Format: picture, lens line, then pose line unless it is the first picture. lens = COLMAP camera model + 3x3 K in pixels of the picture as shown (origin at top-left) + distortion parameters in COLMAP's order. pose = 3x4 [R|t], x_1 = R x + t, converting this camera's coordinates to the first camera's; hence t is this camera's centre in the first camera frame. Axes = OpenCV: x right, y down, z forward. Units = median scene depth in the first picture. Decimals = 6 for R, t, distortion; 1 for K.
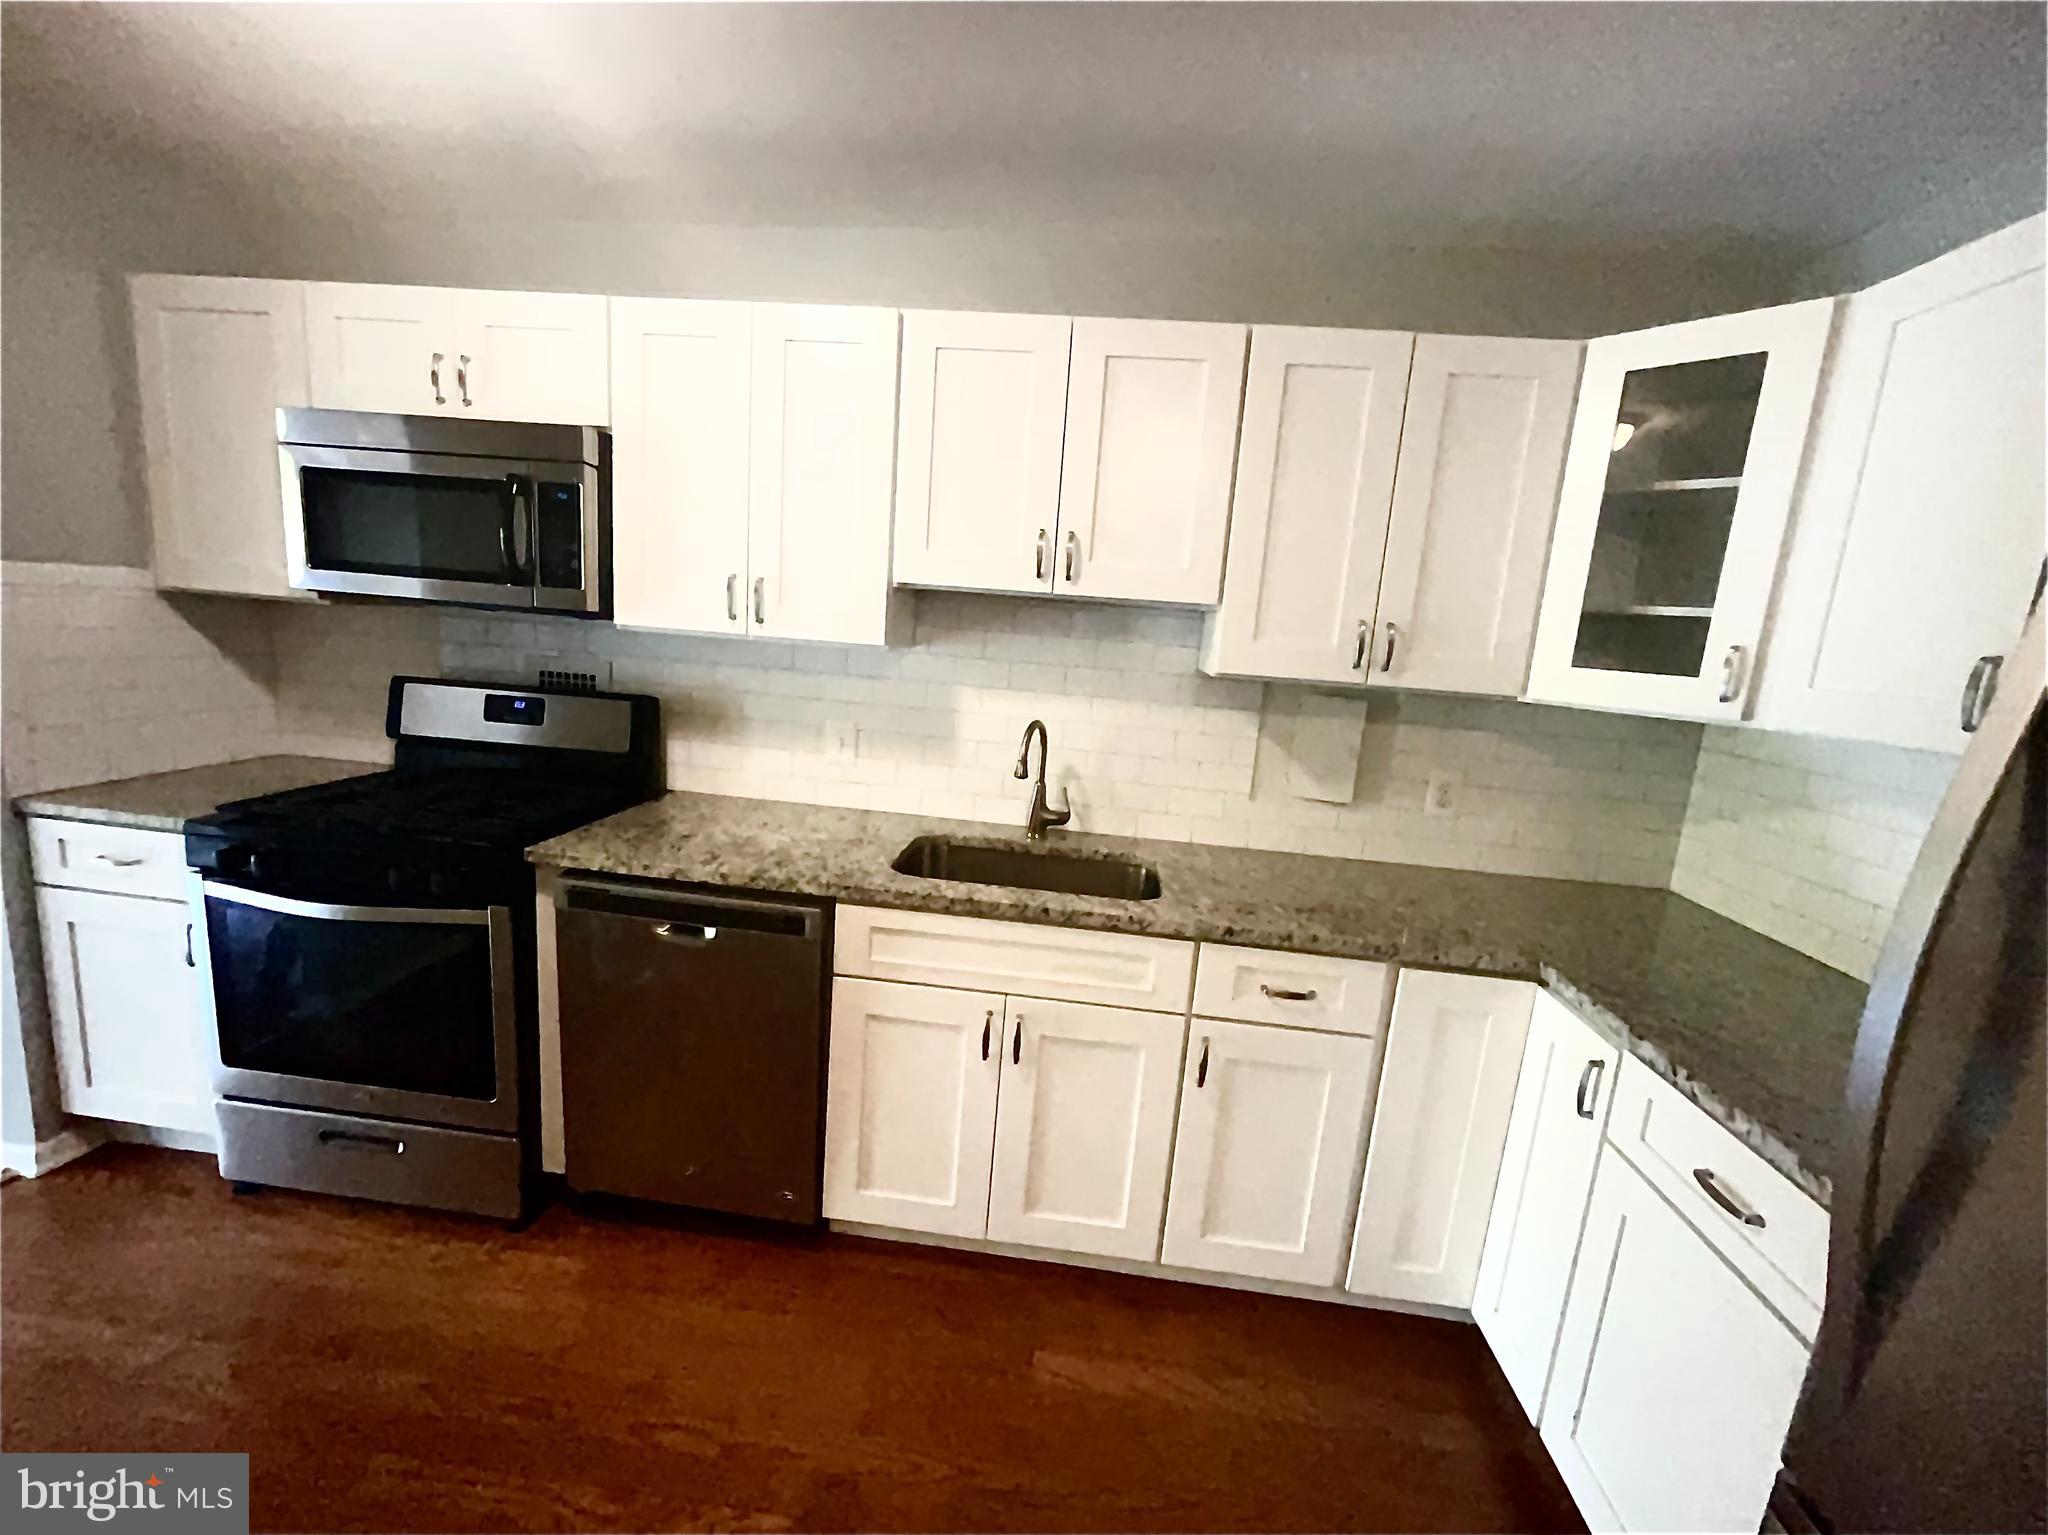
lens RADIAL K [[839.3, 0, 1016.0], [0, 839.3, 761.0], [0, 0, 1]] dist [-0.001323, -0.000171]
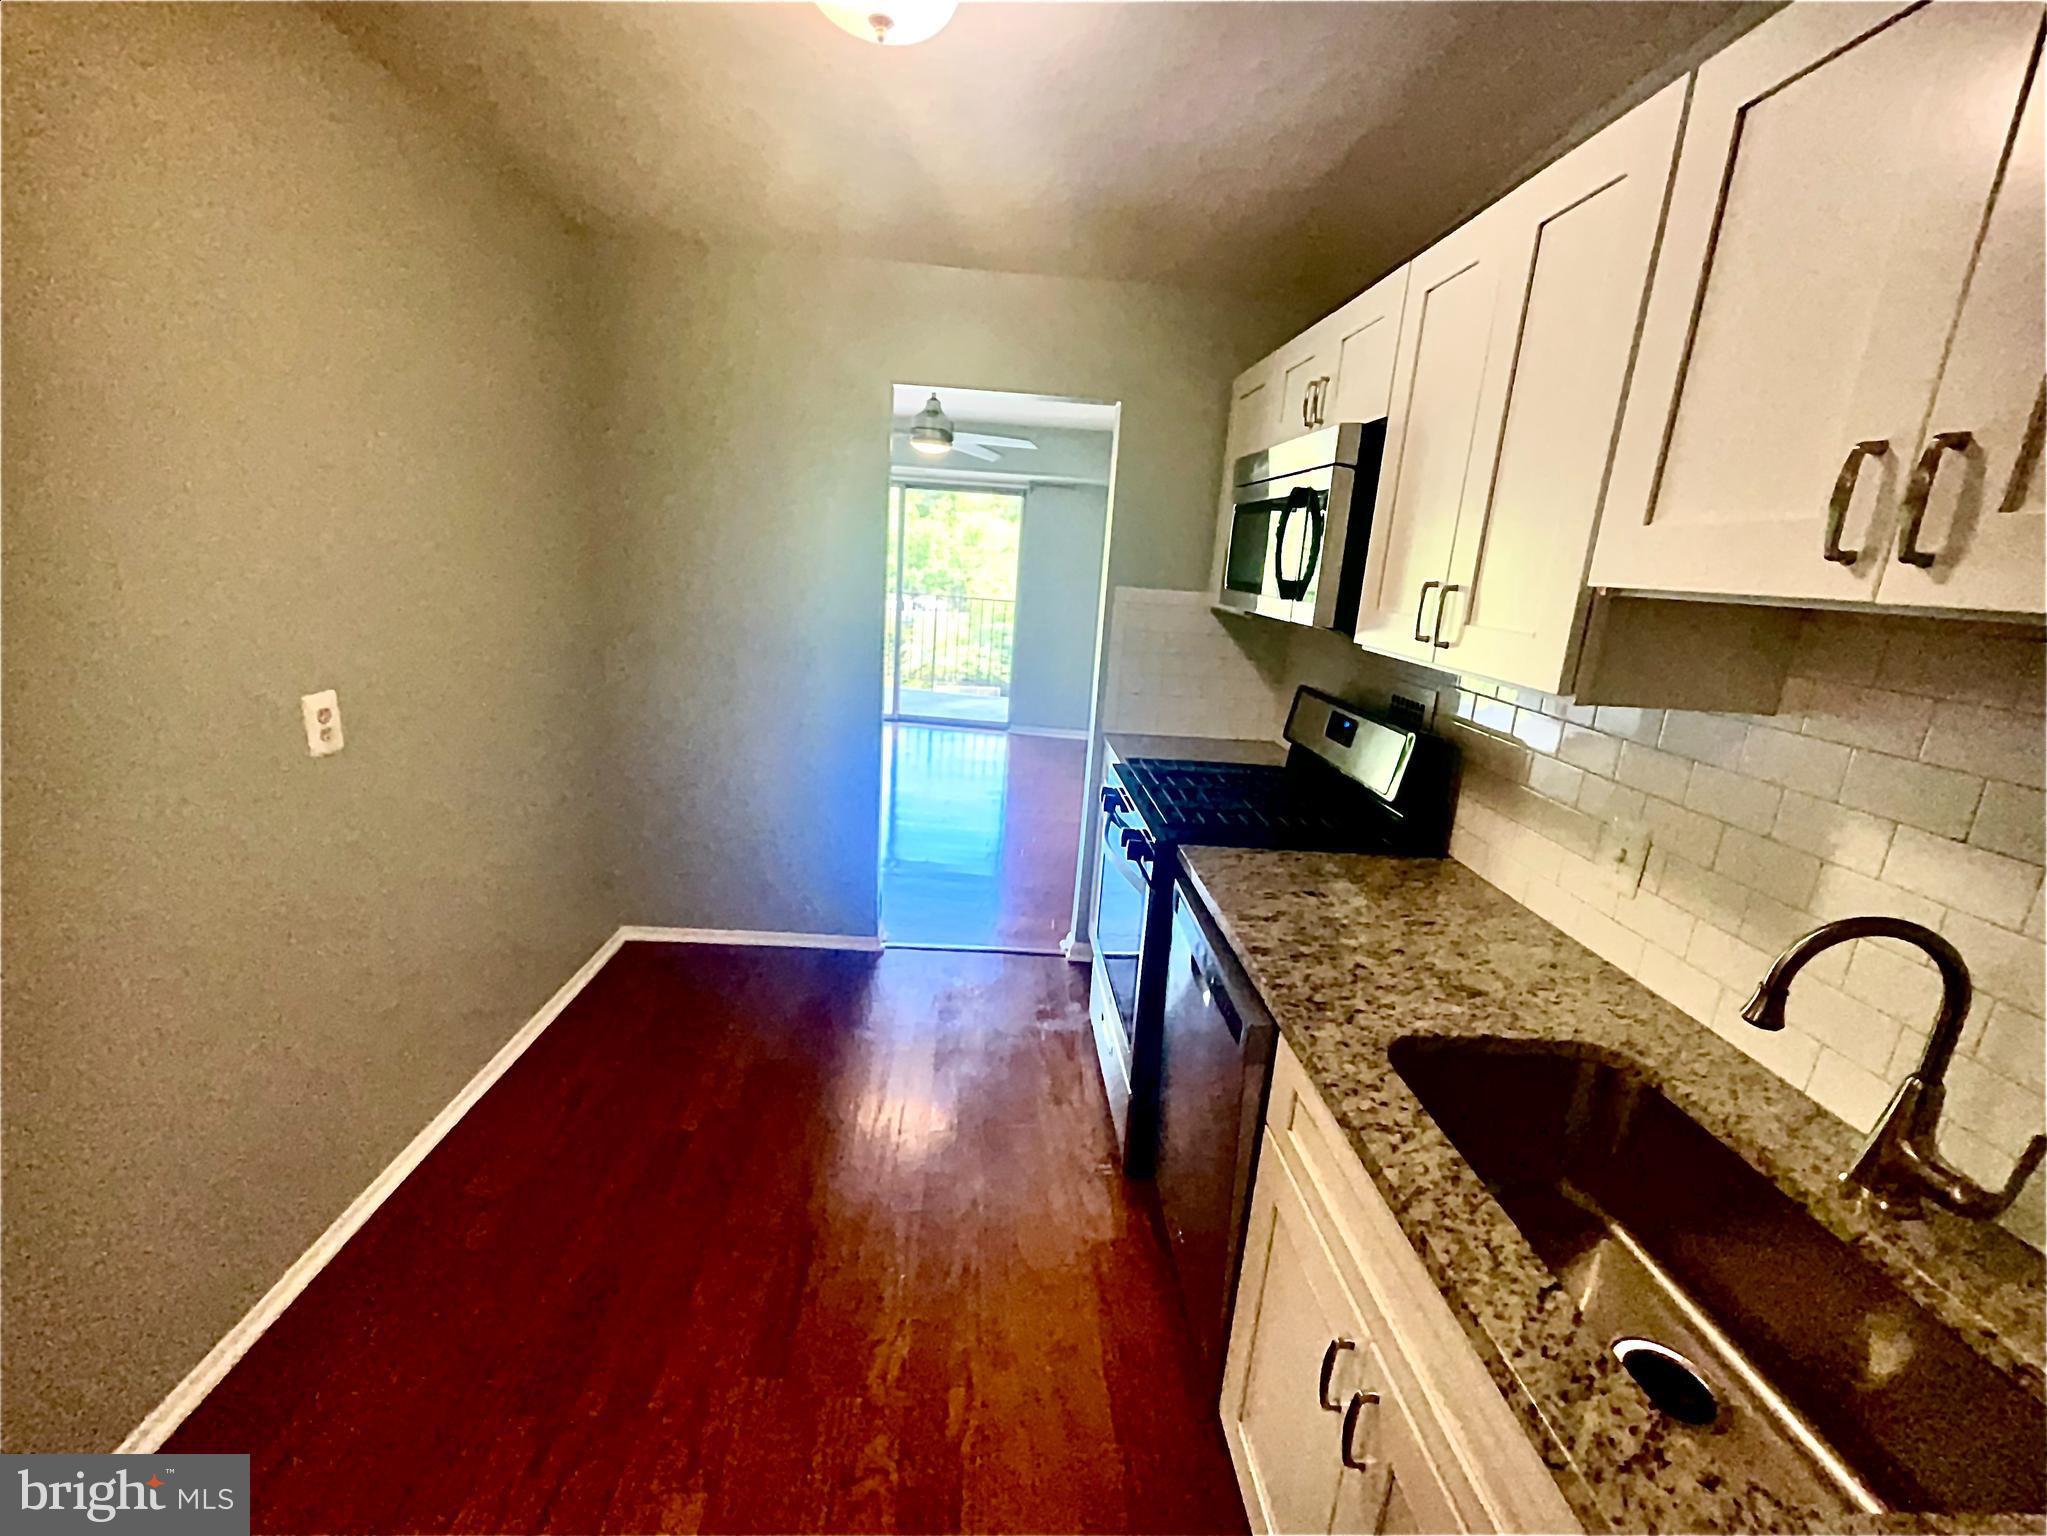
lens RADIAL K [[838.9, 0, 1020.4], [0, 838.9, 770.4], [0, 0, 1]] dist [-0.001323, -0.000171]
pose [[0.148646, 0.185760, -0.971287, 0.366901], [-0.222627, 0.963271, 0.150156, -0.092452], [0.963505, 0.193915, 0.184541, 0.546715]]
